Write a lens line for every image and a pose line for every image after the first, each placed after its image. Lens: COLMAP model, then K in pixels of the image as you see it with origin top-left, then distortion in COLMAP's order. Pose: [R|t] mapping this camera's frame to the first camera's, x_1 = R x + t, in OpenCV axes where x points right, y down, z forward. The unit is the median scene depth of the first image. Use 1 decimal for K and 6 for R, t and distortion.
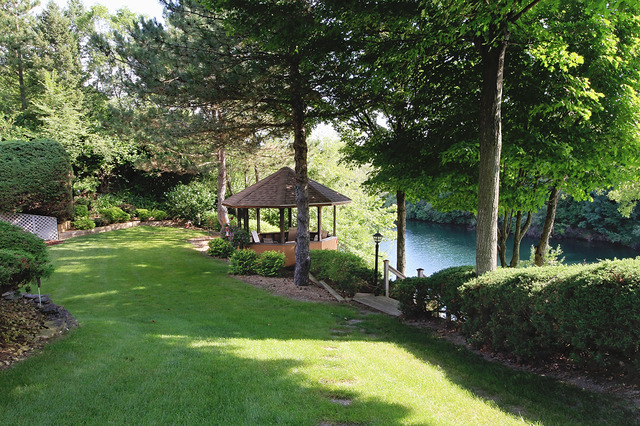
lens RADIAL K [[447.7, 0, 320.5], [0, 447.7, 206.0], [0, 0, 1]] dist [0.006460, -0.003501]
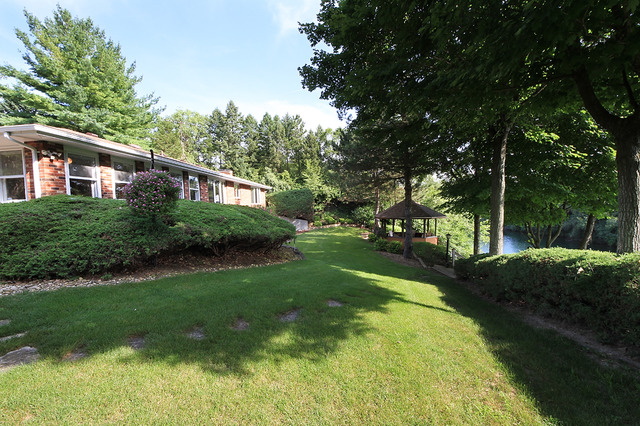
lens RADIAL K [[245.8, 0, 314.2], [0, 245.8, 197.1], [0, 0, 1]] dist [-0.000757, -0.000348]
pose [[0.860378, -0.016978, -0.509374, 0.102970], [-0.026797, 0.996555, -0.078480, 0.001421], [0.508952, 0.081173, 0.856959, -0.109590]]
